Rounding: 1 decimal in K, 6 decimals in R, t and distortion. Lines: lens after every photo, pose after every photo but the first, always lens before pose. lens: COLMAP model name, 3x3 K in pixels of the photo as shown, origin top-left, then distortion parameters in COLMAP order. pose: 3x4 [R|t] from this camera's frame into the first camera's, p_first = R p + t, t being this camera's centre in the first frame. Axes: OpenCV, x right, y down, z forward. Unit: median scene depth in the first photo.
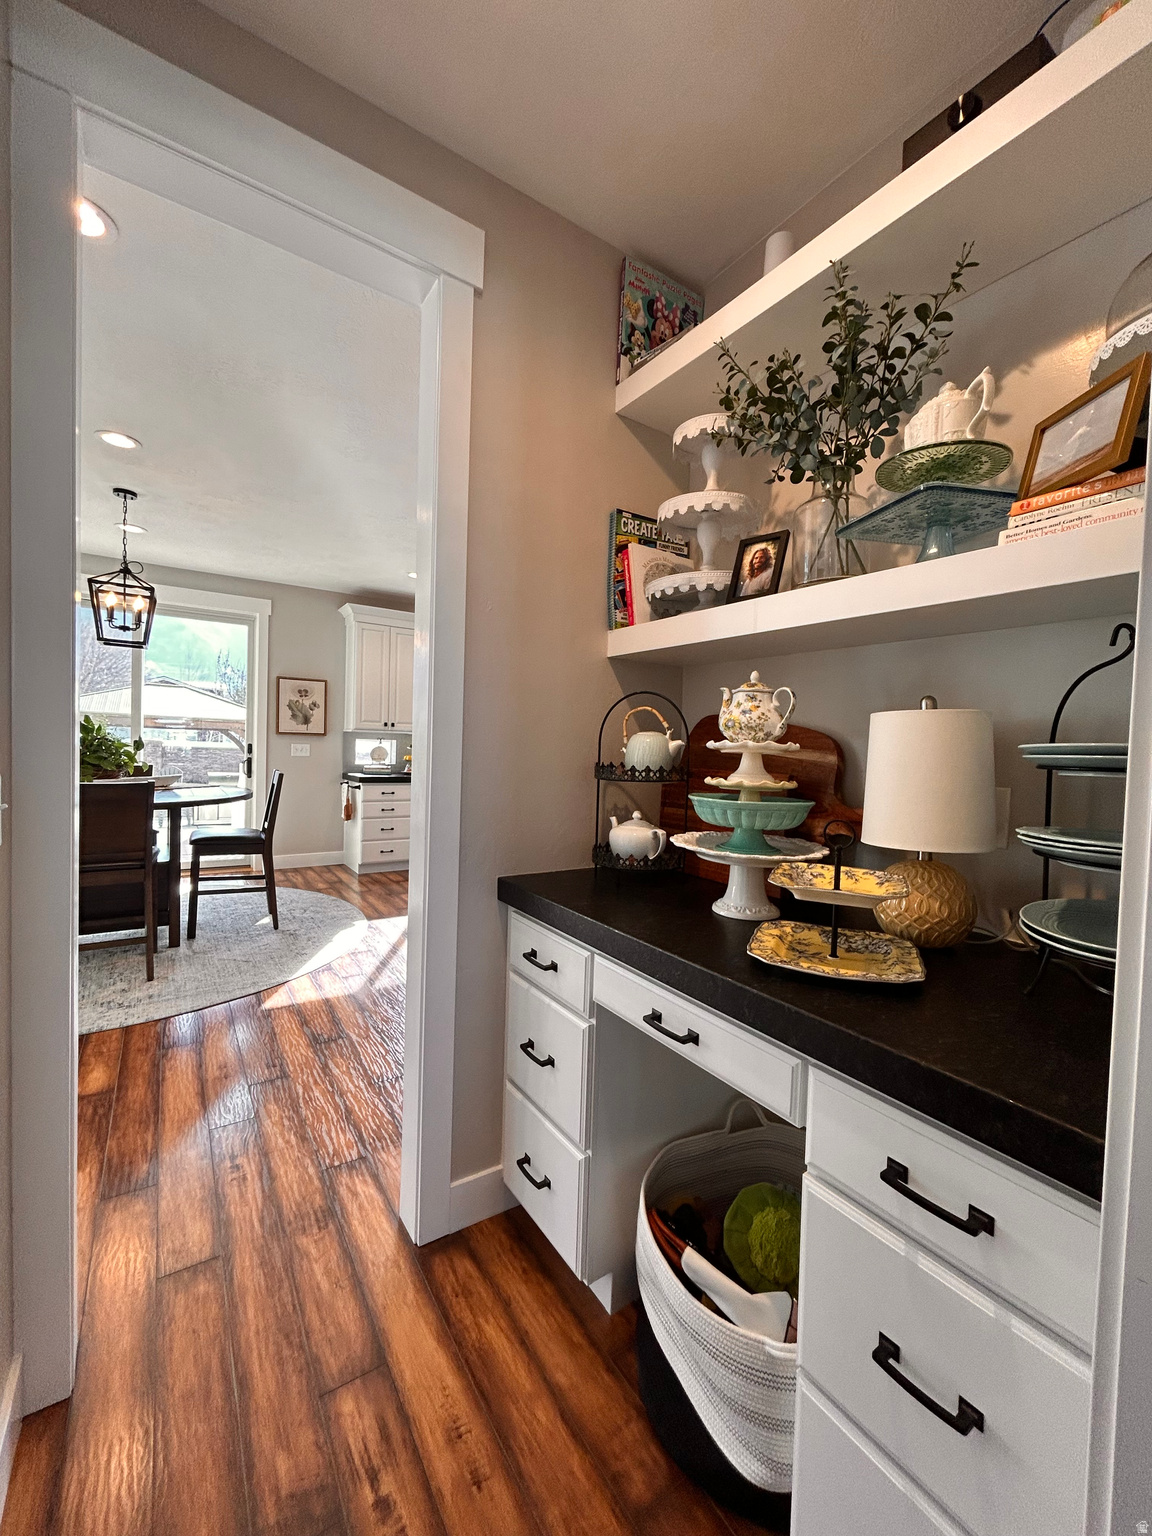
lens RADIAL K [[622.2, 0, 575.4], [0, 622.2, 766.1], [0, 0, 1]] dist [-0.004134, 0.002092]
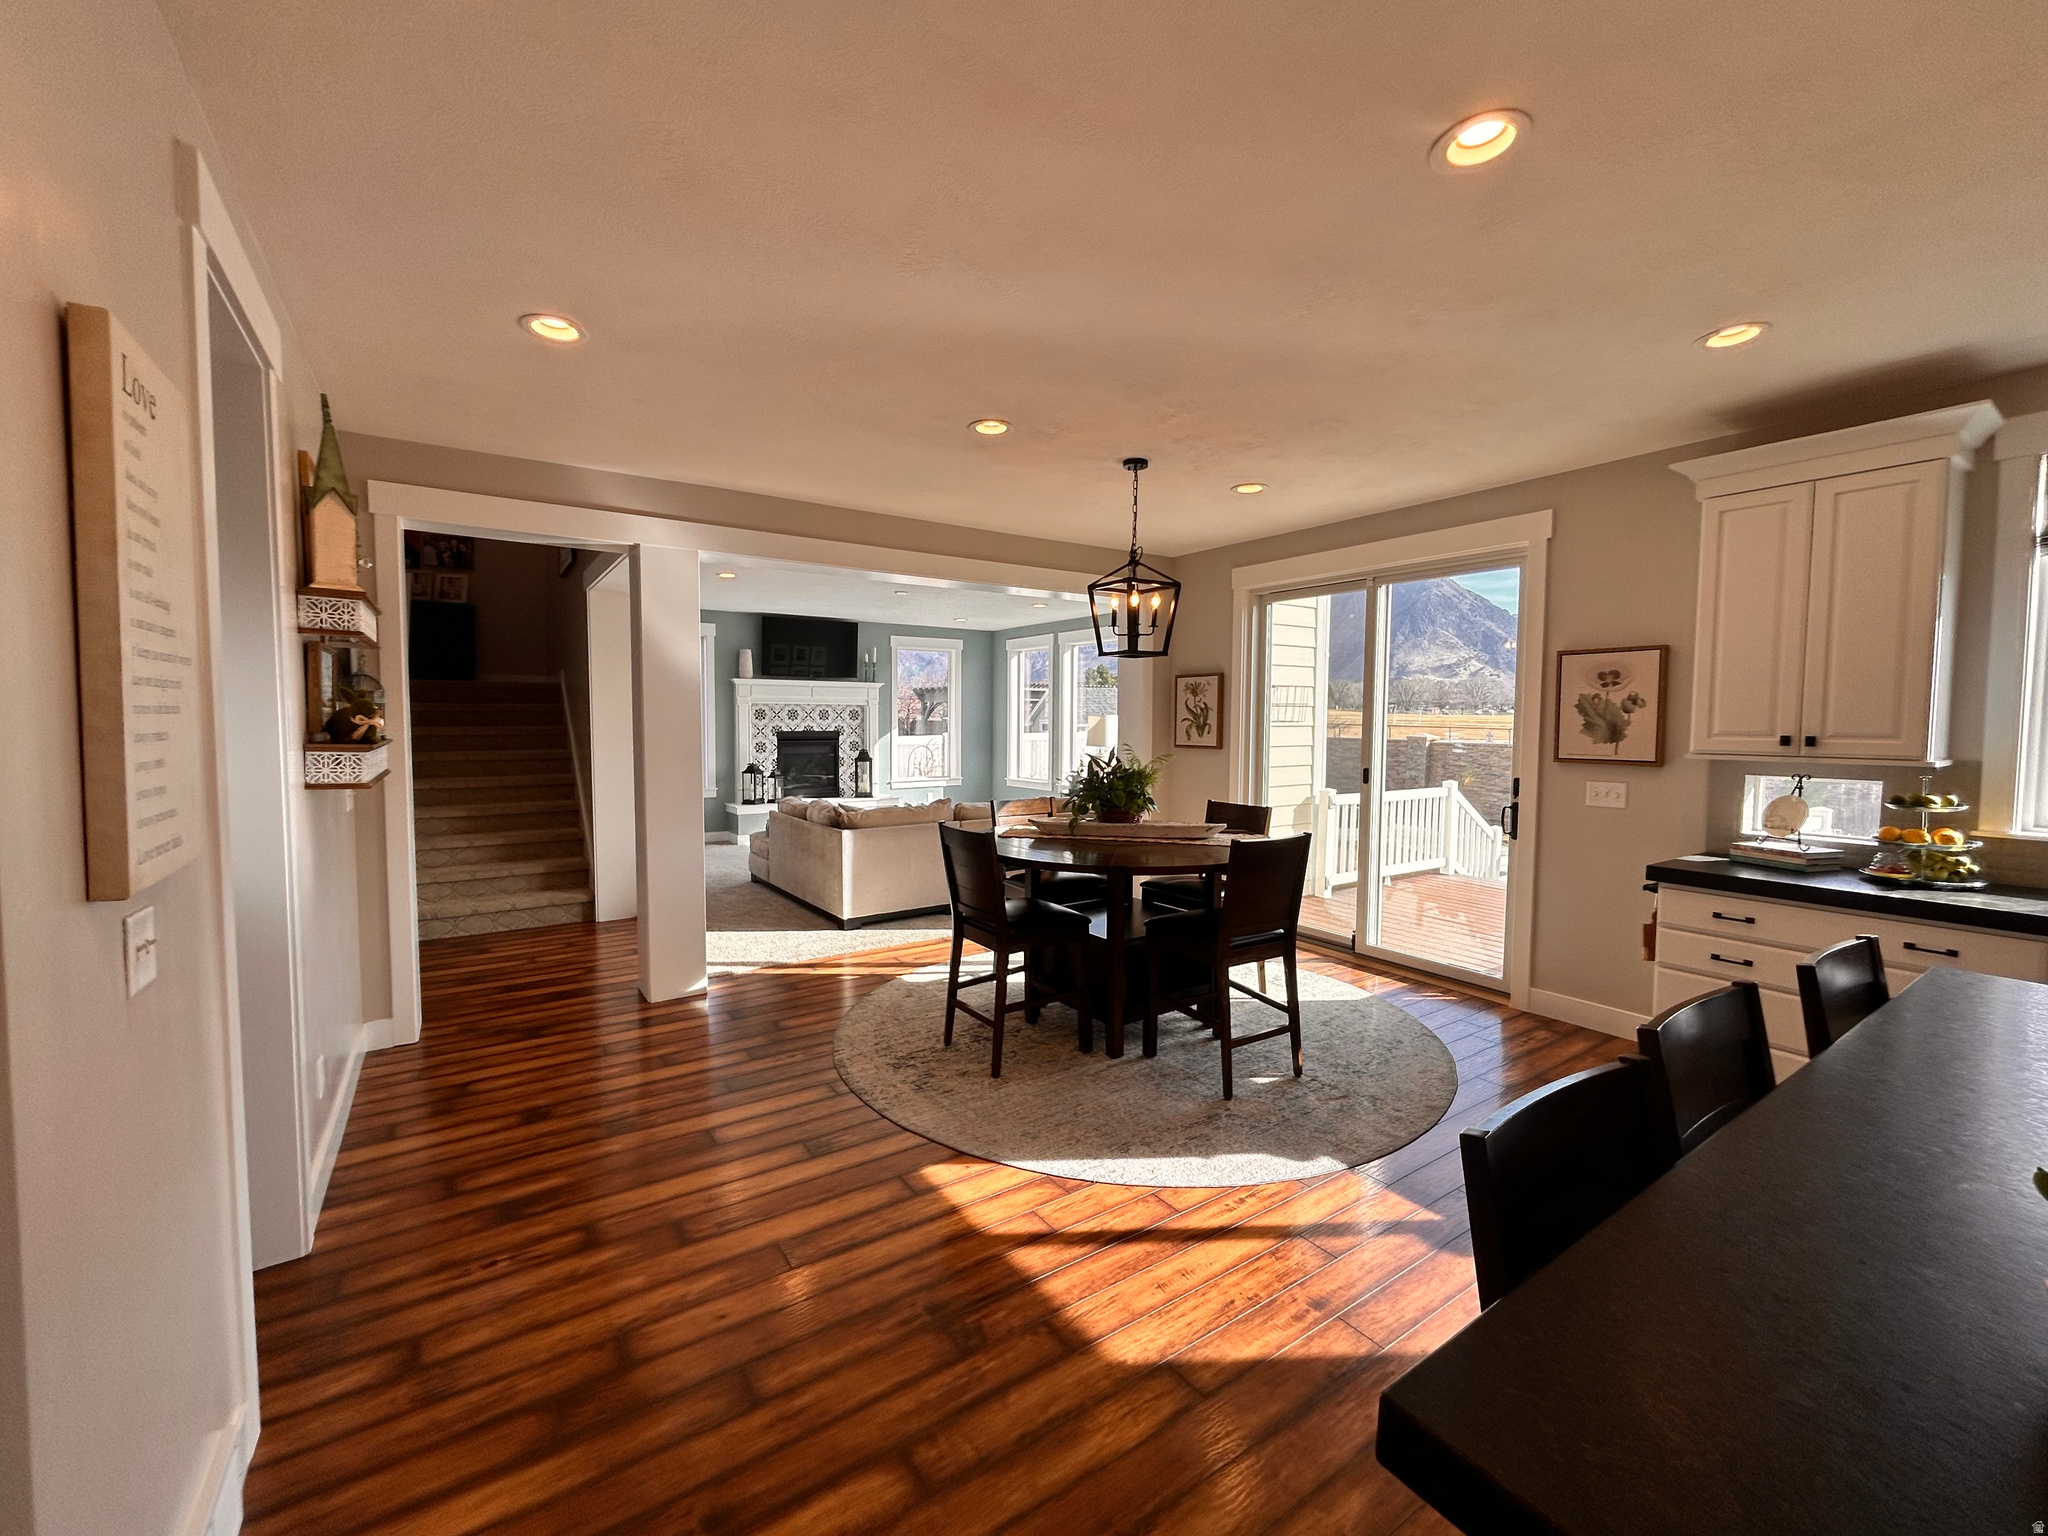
lens RADIAL K [[829.6, 0, 1025.7], [0, 829.6, 764.9], [0, 0, 1]] dist [-0.004134, 0.002092]
pose [[0.014652, 0.026021, -0.999554, 0.218929], [-0.036949, 0.998993, 0.025465, -0.051867], [0.999210, 0.036559, 0.015598, 0.563245]]
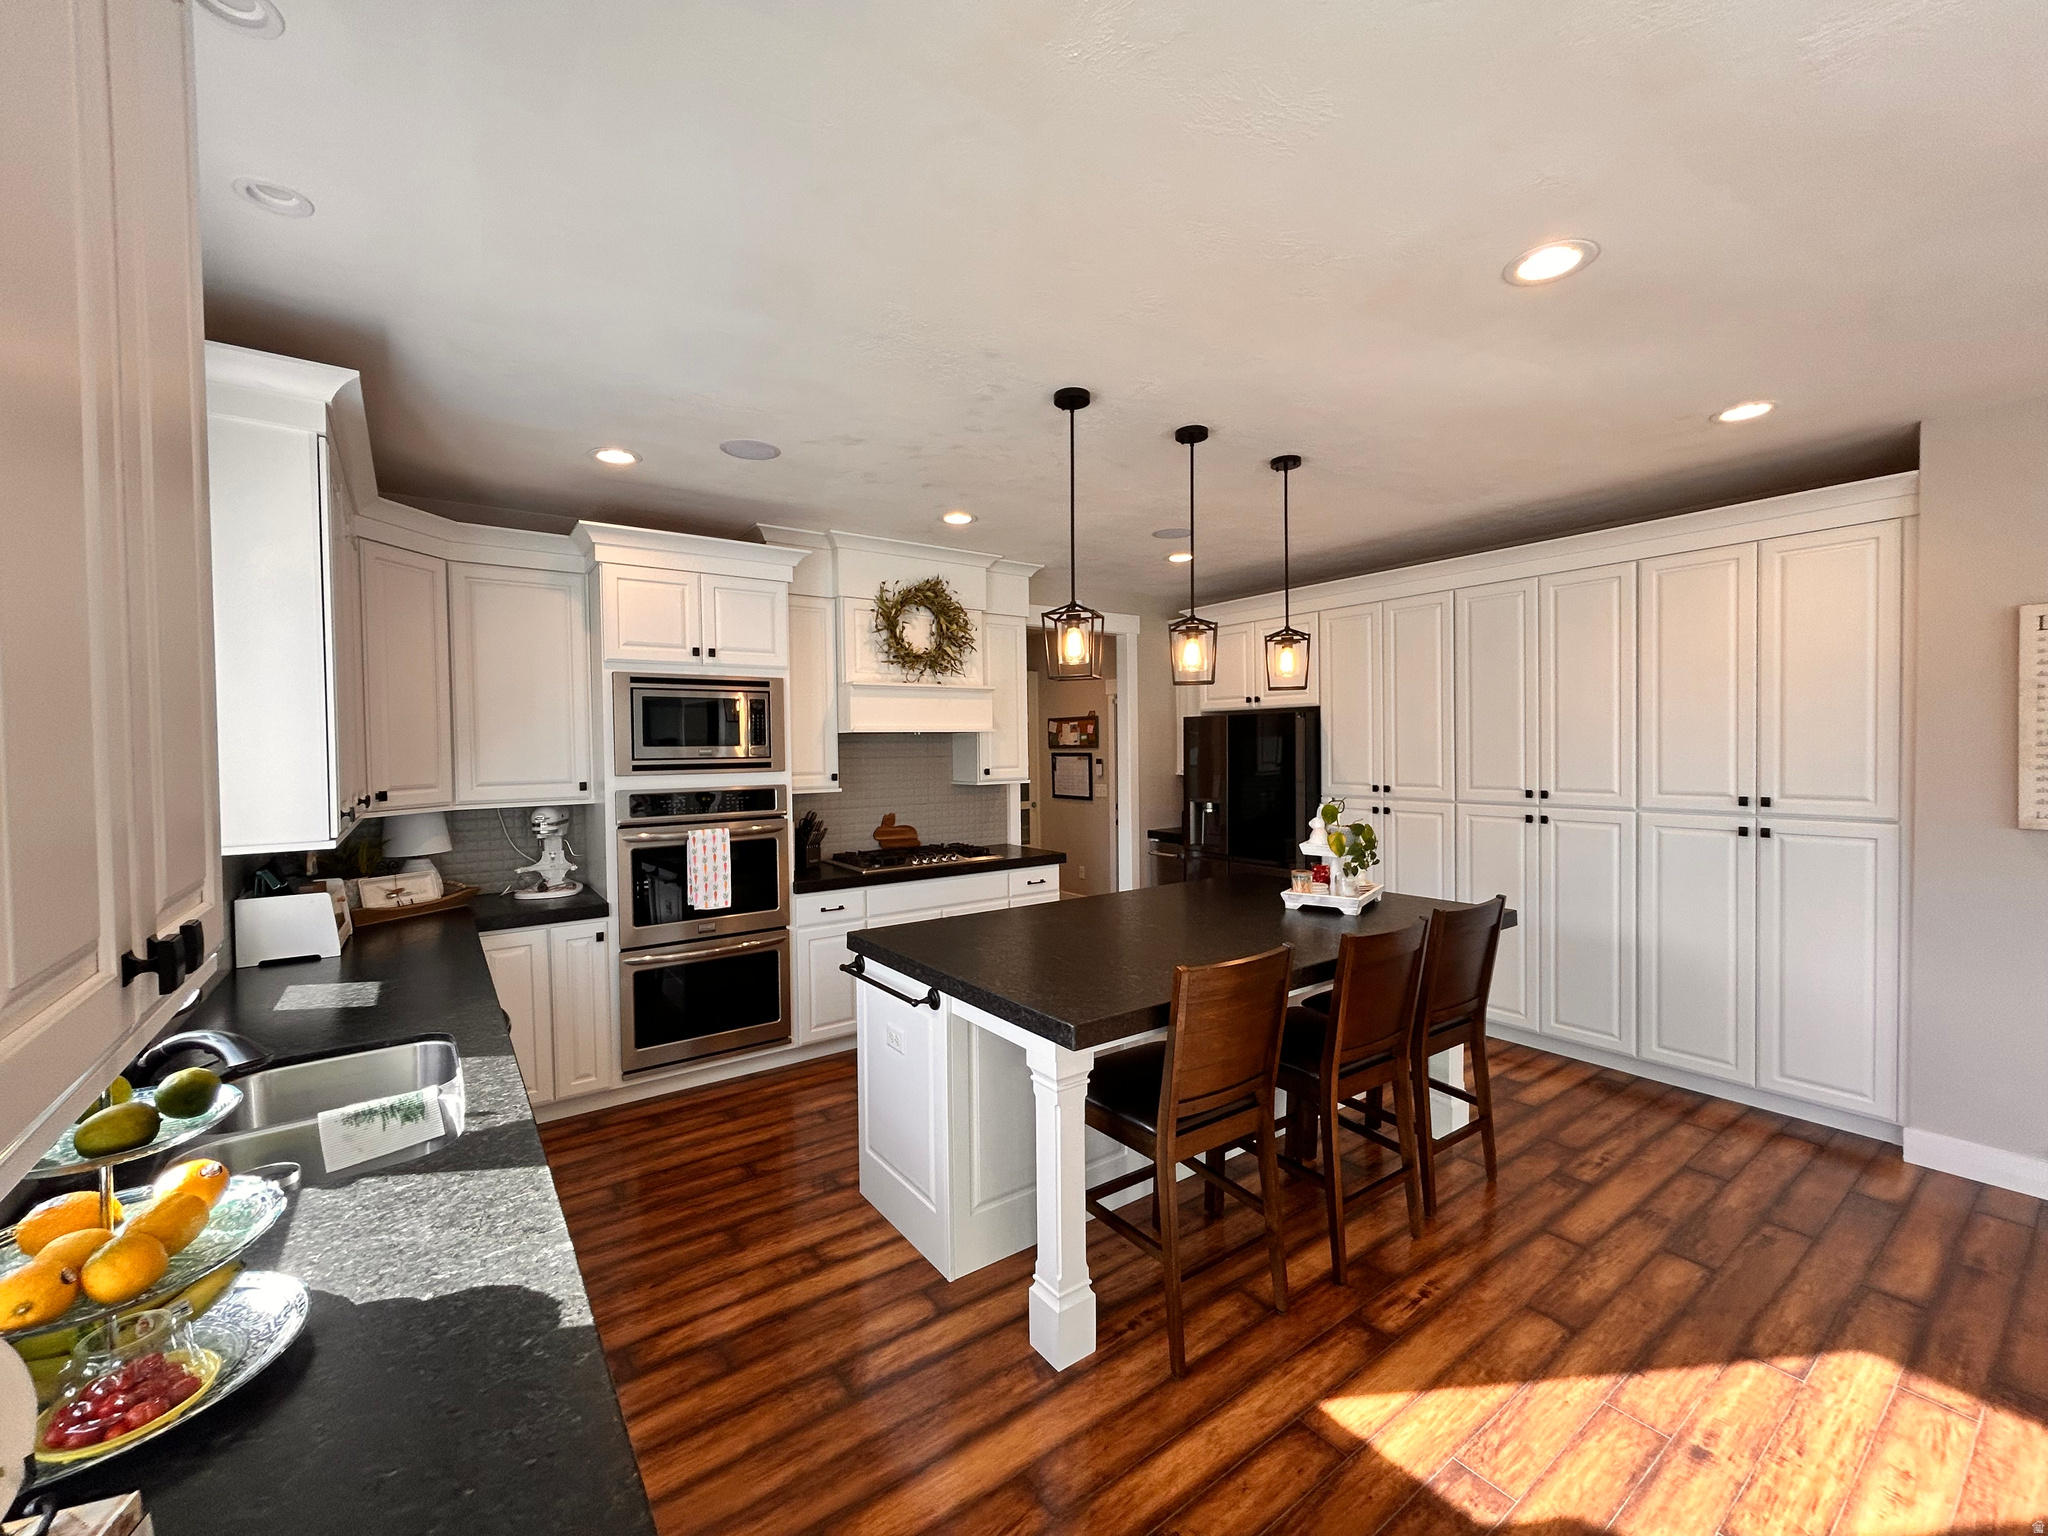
lens RADIAL K [[829.6, 0, 1026.5], [0, 829.6, 761.3], [0, 0, 1]] dist [-0.004134, 0.002092]
pose [[-0.039158, -0.053070, 0.997823, -0.442246], [0.043688, 0.997543, 0.054770, -0.101950], [-0.998278, 0.045737, -0.036744, 0.970150]]
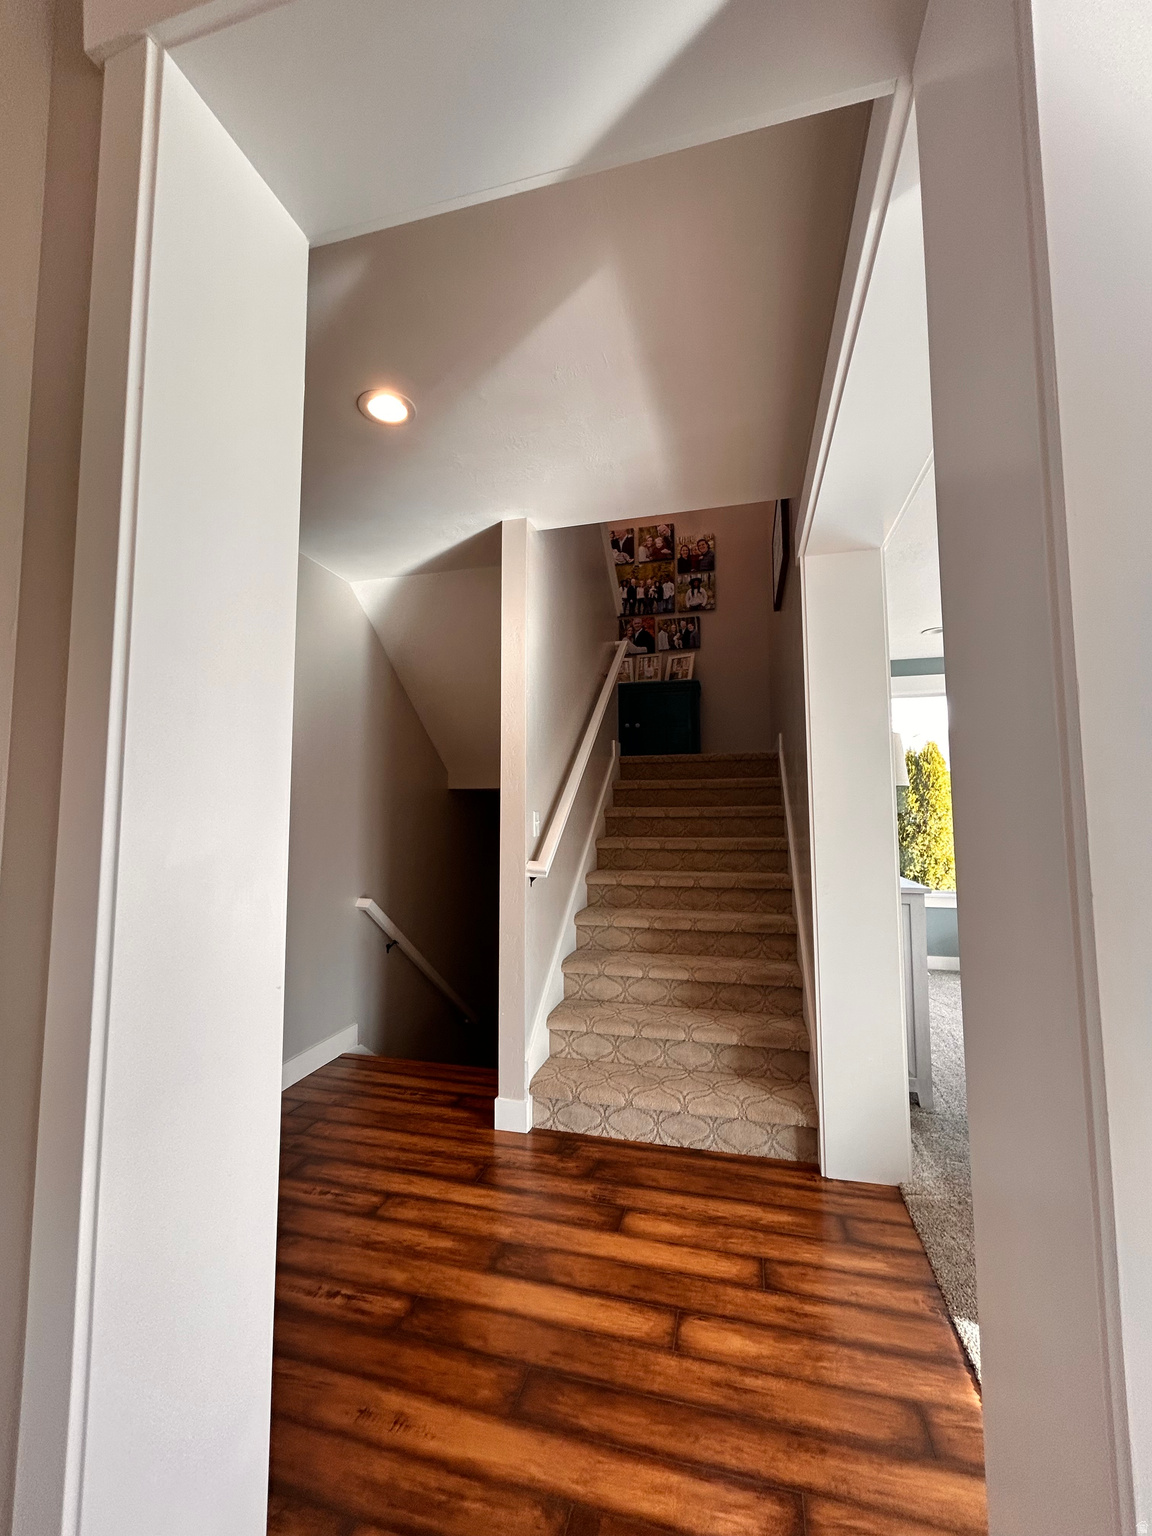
lens RADIAL K [[622.2, 0, 573.8], [0, 622.2, 763.0], [0, 0, 1]] dist [-0.004134, 0.002092]
pose [[-0.749021, -0.084993, -0.657072, -0.420763], [-0.045650, 0.996001, -0.076796, -0.036717], [0.660971, -0.027527, -0.749906, 0.248302]]
